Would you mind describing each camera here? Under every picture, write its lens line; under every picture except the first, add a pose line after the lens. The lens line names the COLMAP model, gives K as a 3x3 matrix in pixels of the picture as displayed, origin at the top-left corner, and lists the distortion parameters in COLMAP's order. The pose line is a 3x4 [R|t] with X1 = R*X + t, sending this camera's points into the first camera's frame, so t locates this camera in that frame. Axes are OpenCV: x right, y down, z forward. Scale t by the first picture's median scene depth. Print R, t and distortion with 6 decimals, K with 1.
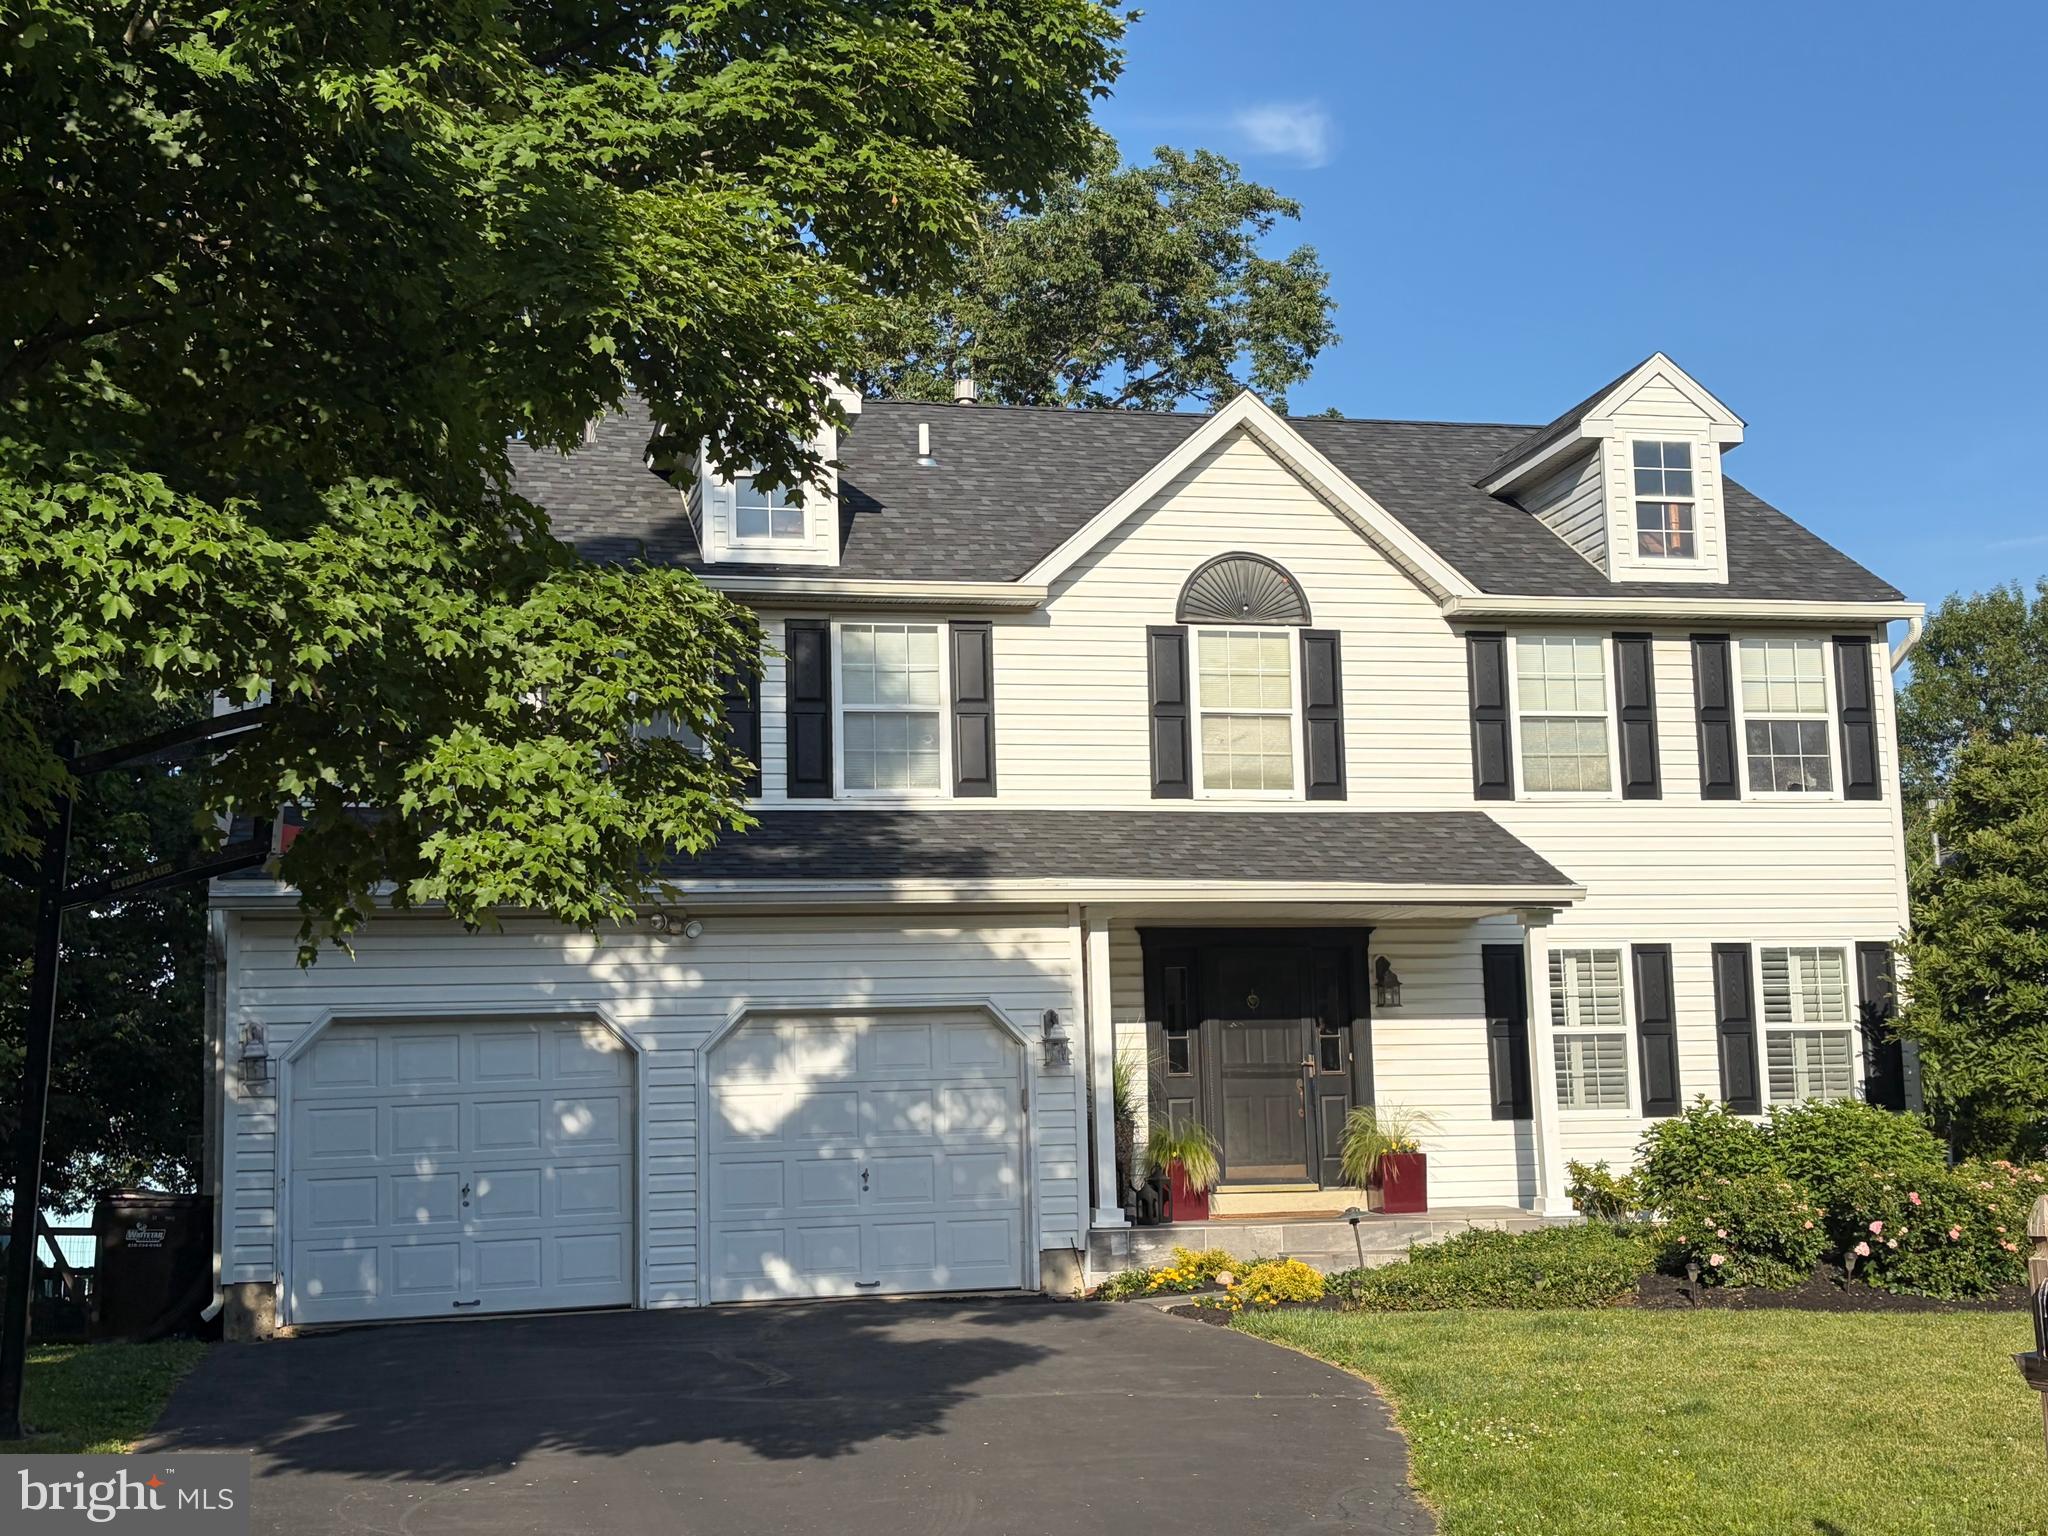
lens RADIAL K [[2916.5, 0, 1099.3], [0, 2916.5, 766.9], [0, 0, 1]] dist [0.168806, 0.017697]
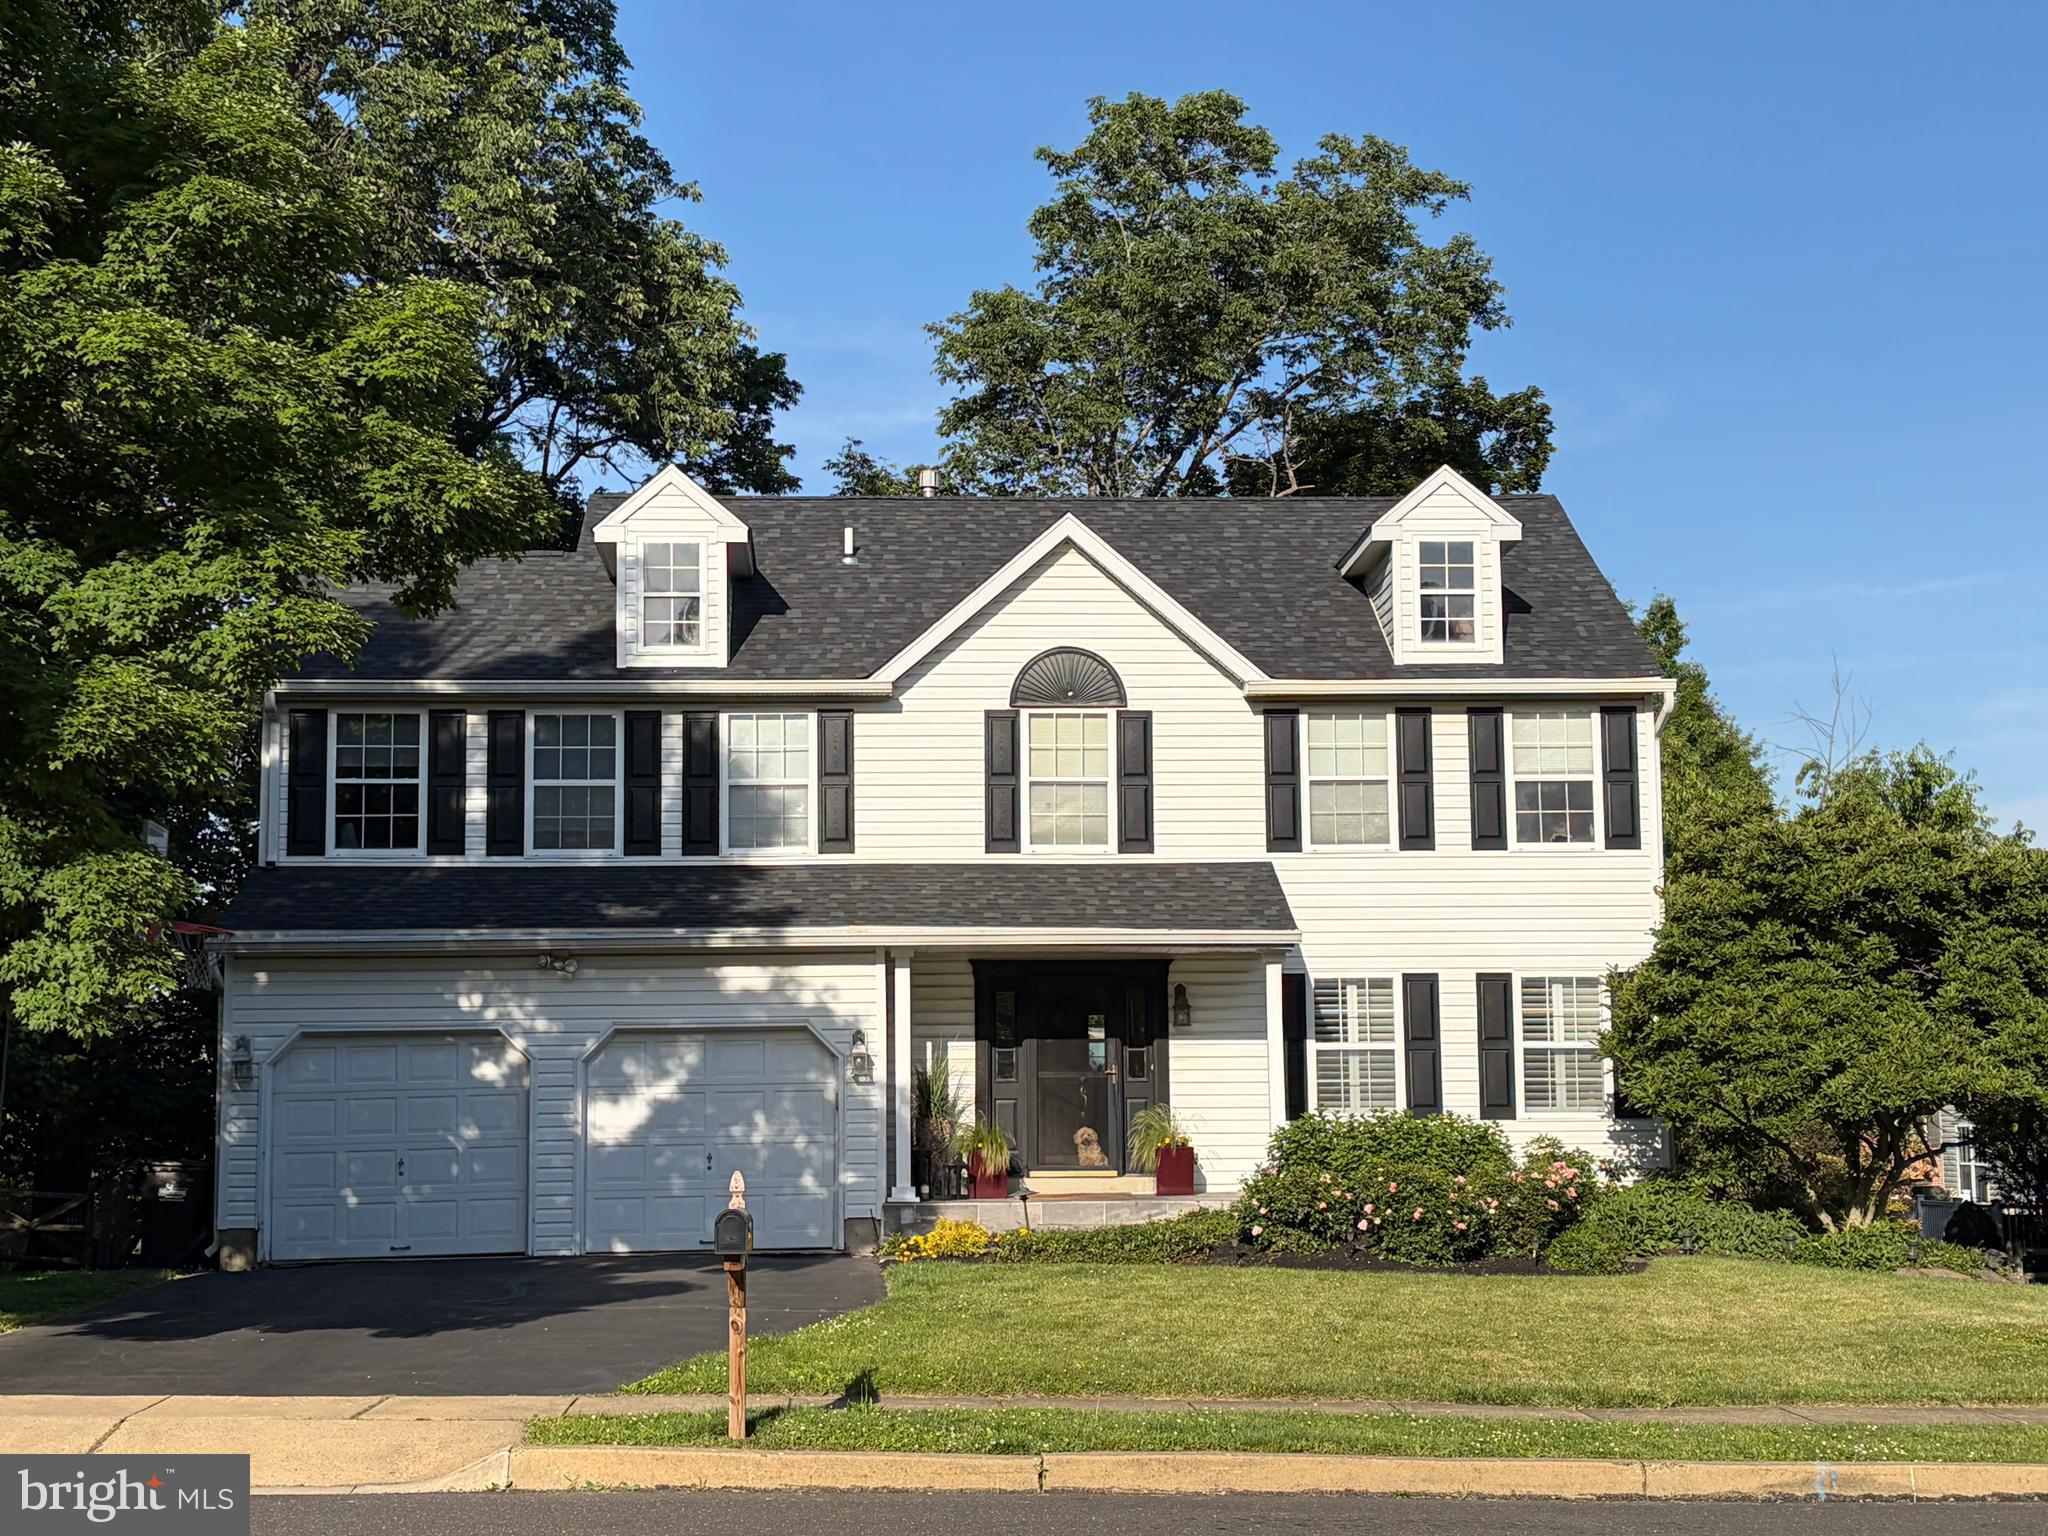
lens RADIAL K [[3511.0, 0, 1024.0], [0, 3511.0, 768.0], [0, 0, 1]] dist [0.288809, 0.067604]
pose [[0.981577, -0.001413, -0.191060, 0.304290], [0.007134, 0.999546, 0.029258, -0.065337], [0.190932, -0.030082, 0.981142, -0.422467]]
